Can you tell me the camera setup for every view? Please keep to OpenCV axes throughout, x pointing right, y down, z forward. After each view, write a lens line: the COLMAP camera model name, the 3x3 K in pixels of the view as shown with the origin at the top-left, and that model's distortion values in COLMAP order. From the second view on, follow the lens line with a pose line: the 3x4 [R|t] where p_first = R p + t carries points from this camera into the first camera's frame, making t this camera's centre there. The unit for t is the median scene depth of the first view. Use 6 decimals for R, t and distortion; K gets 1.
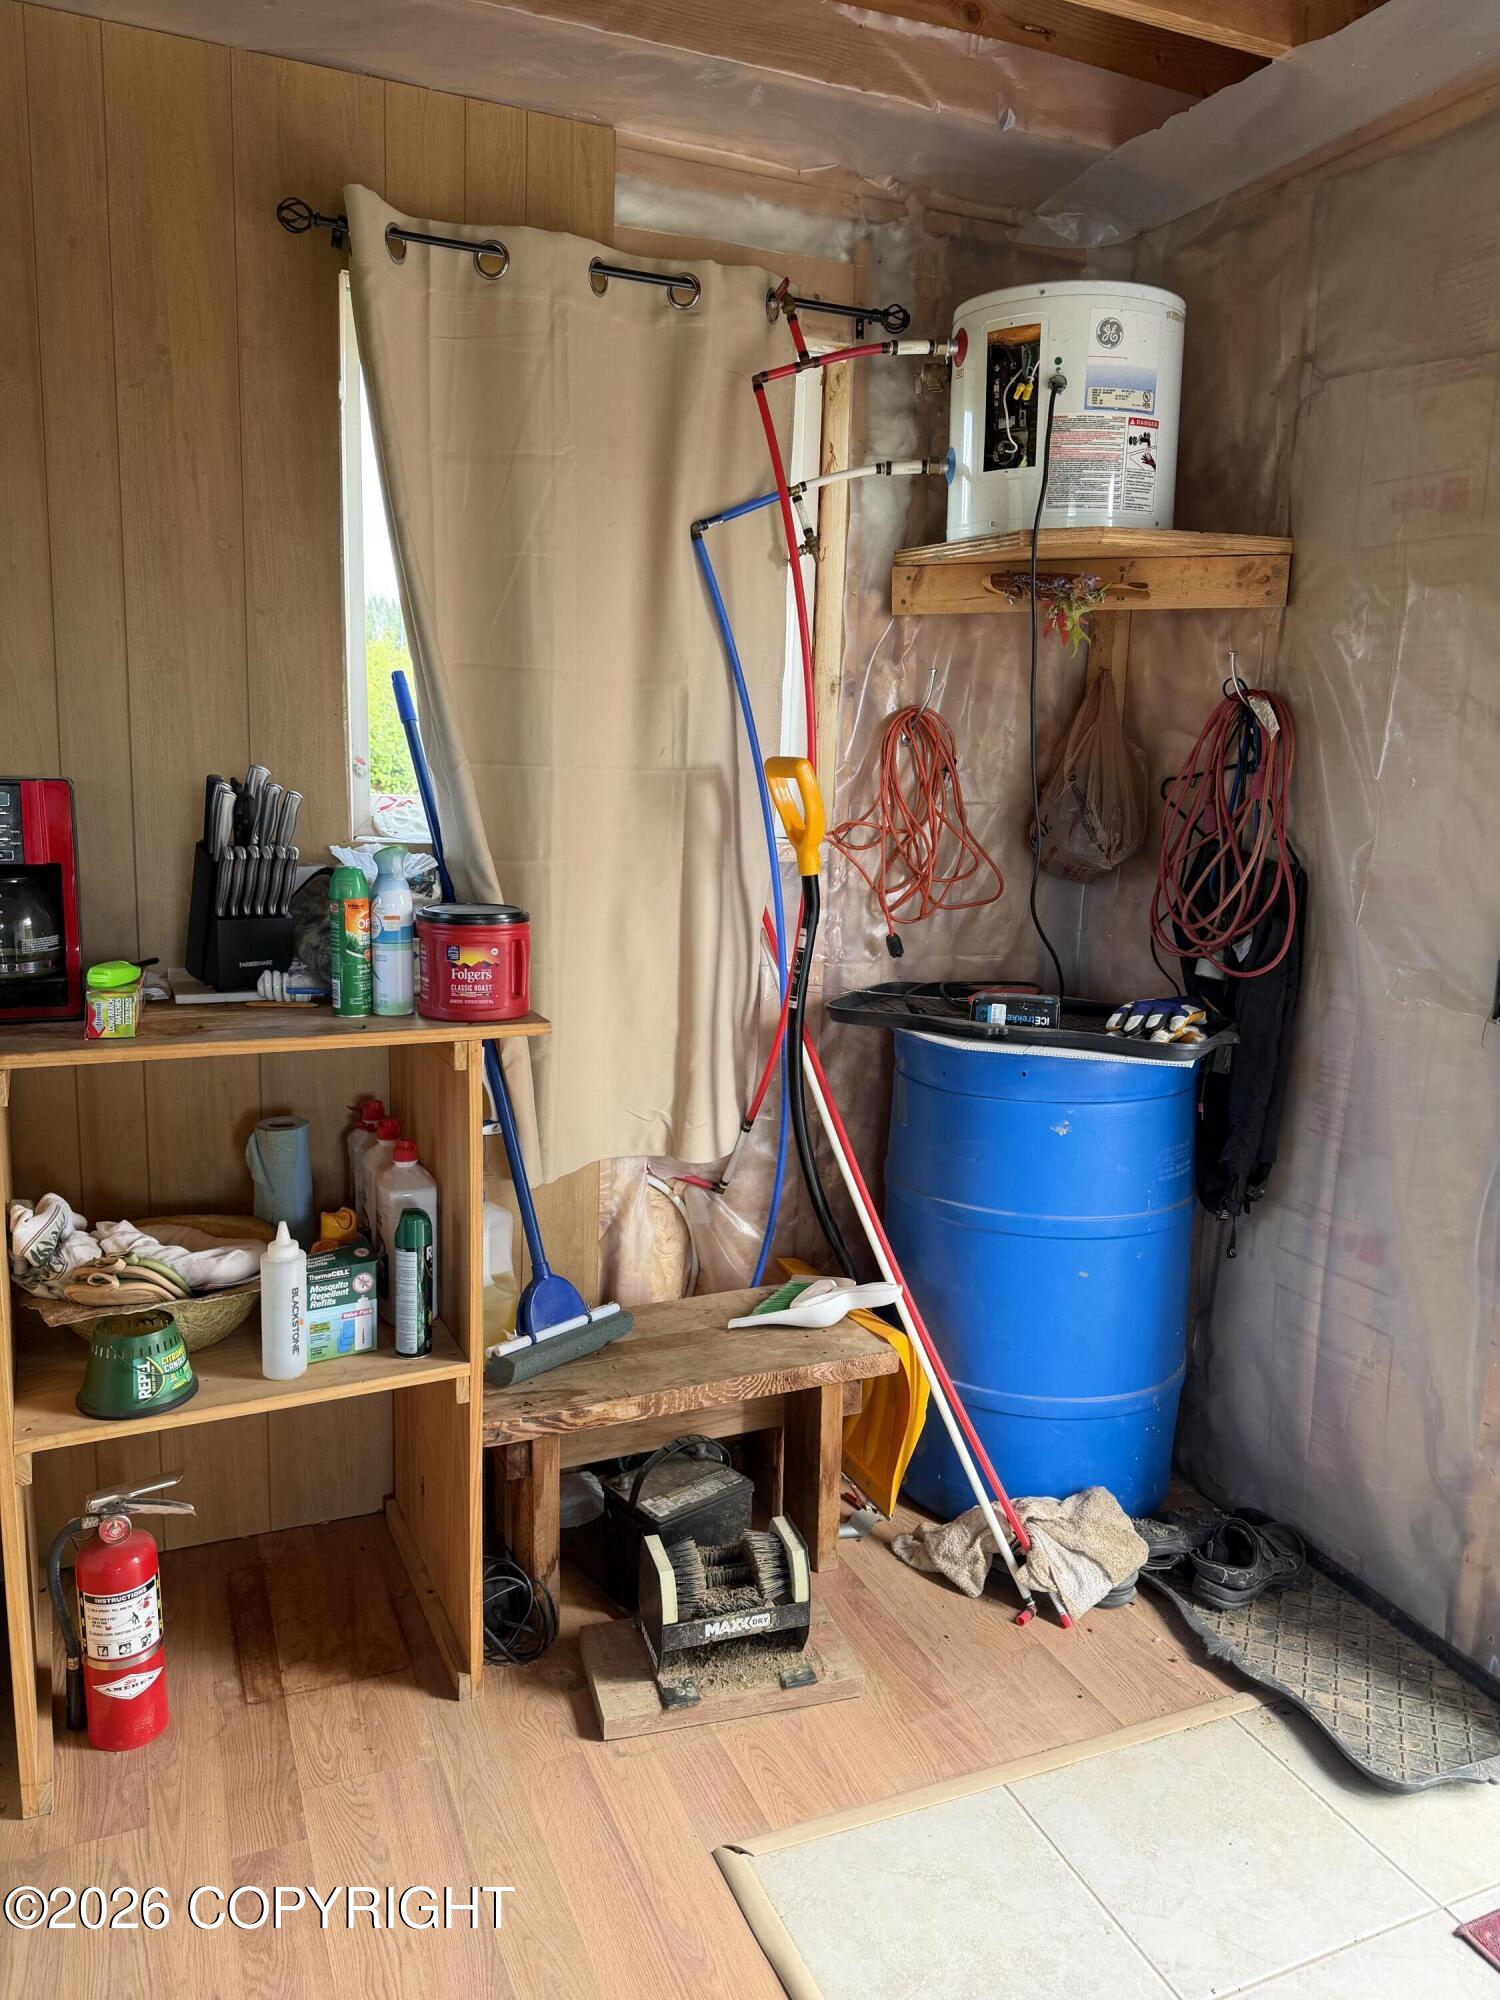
lens RADIAL K [[1389.3, 0, 750.0], [0, 1389.3, 1000.0], [0, 0, 1]] dist [-0.002641, 0.000393]
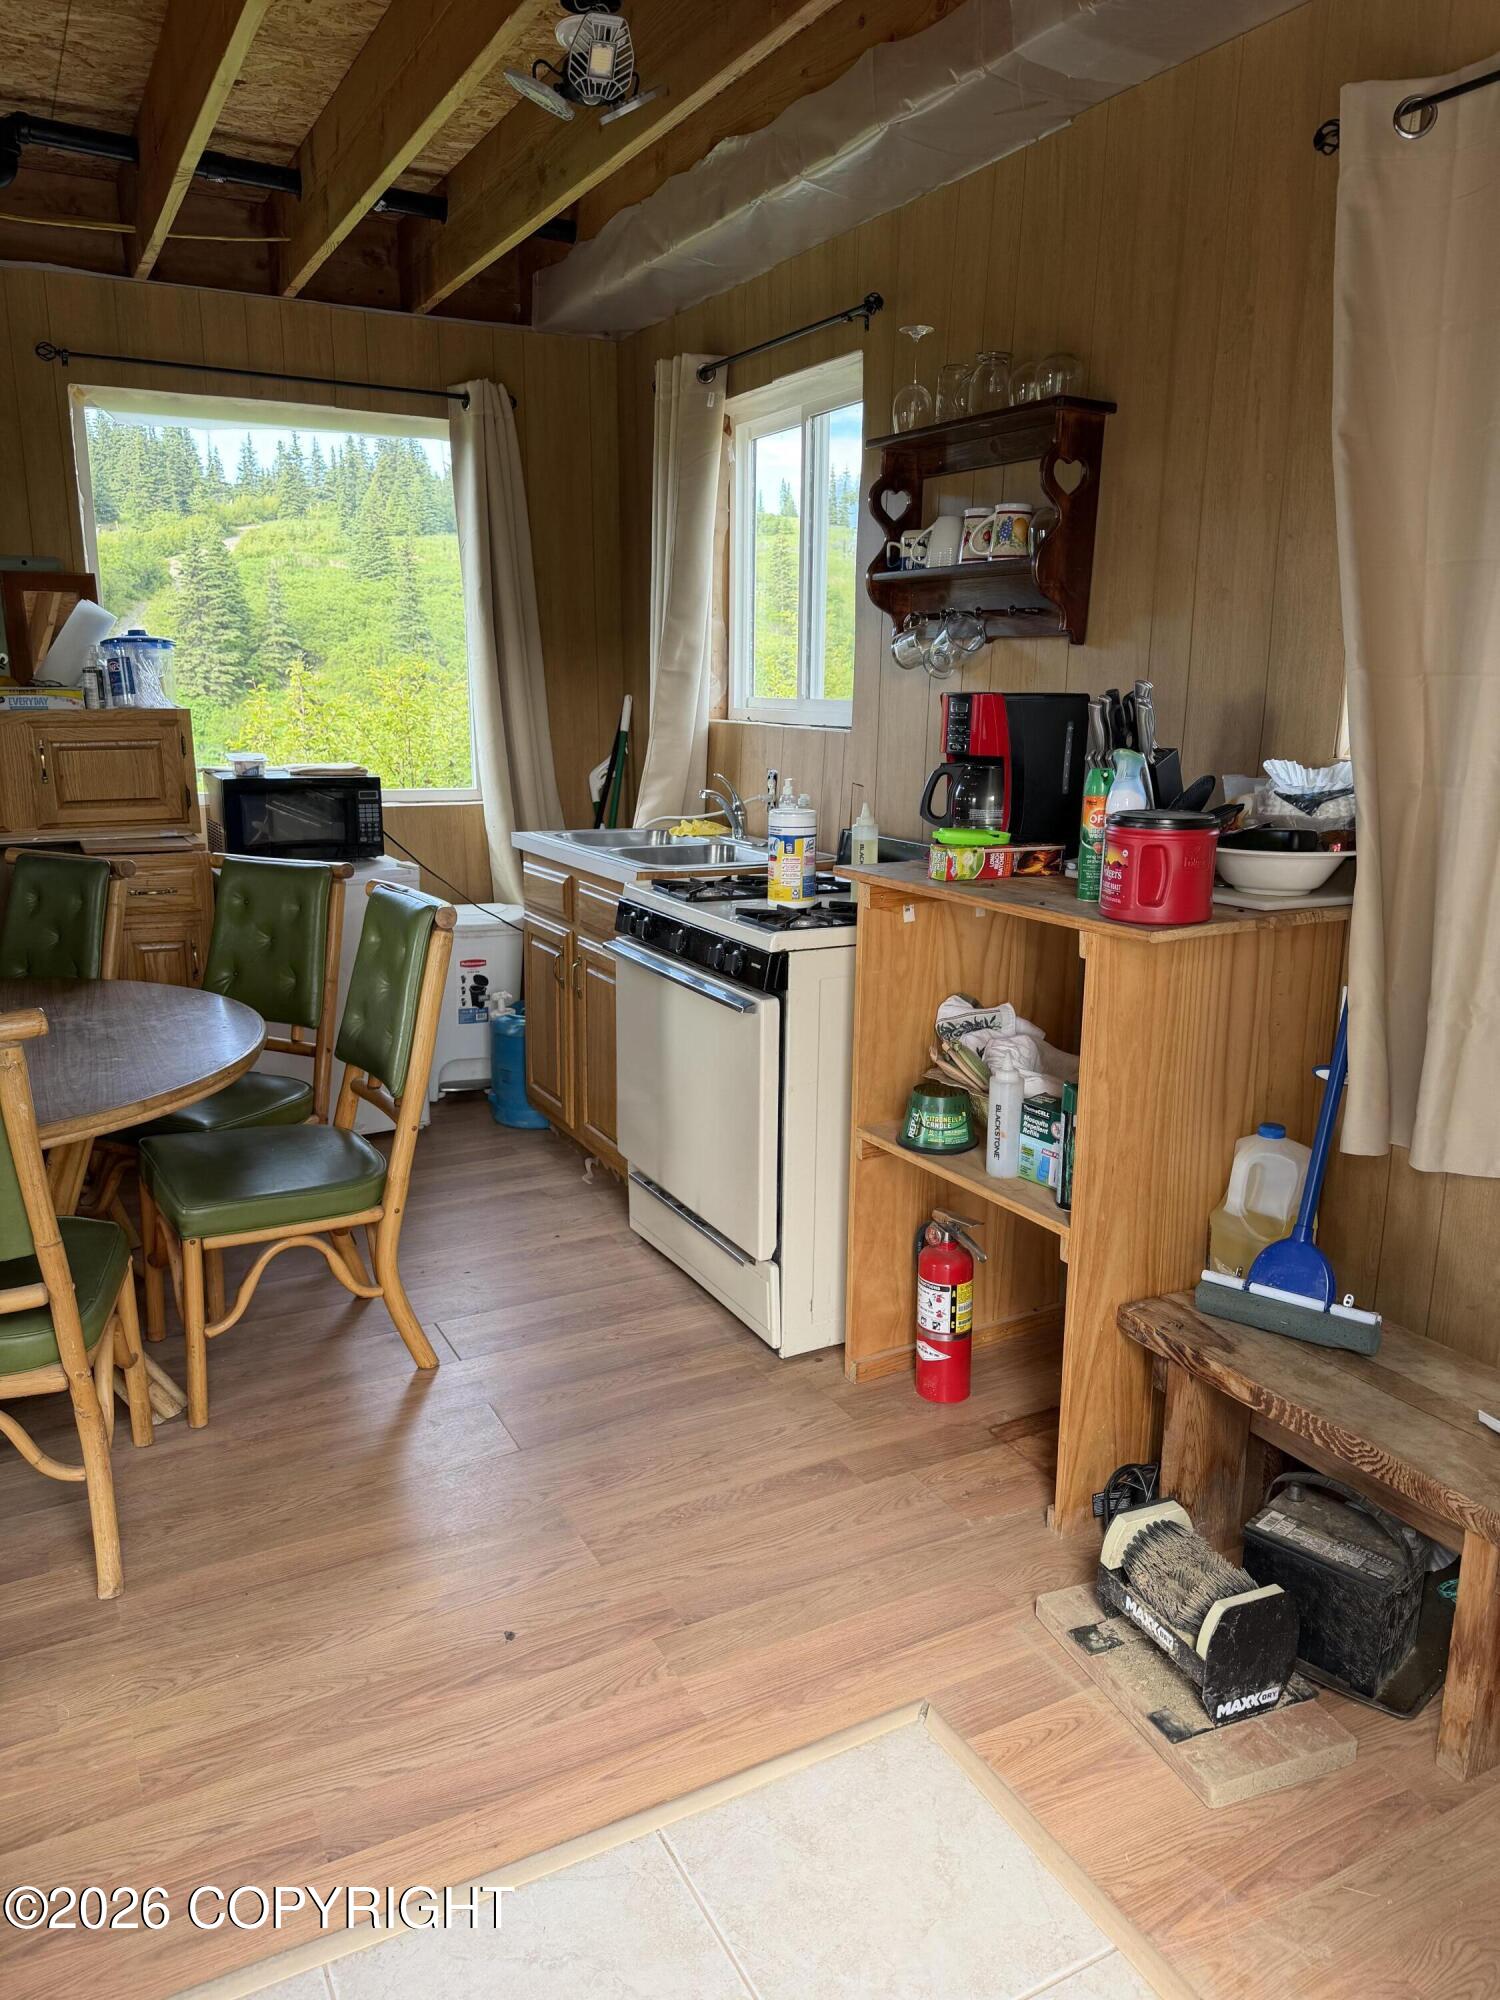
lens RADIAL K [[1389.3, 0, 750.0], [0, 1389.3, 1000.0], [0, 0, 1]] dist [-0.002641, 0.000393]
pose [[0.093497, 0.207402, -0.973777, 0.799781], [-0.179420, 0.965559, 0.188425, -0.072638], [0.979320, 0.157097, 0.127489, 0.585002]]
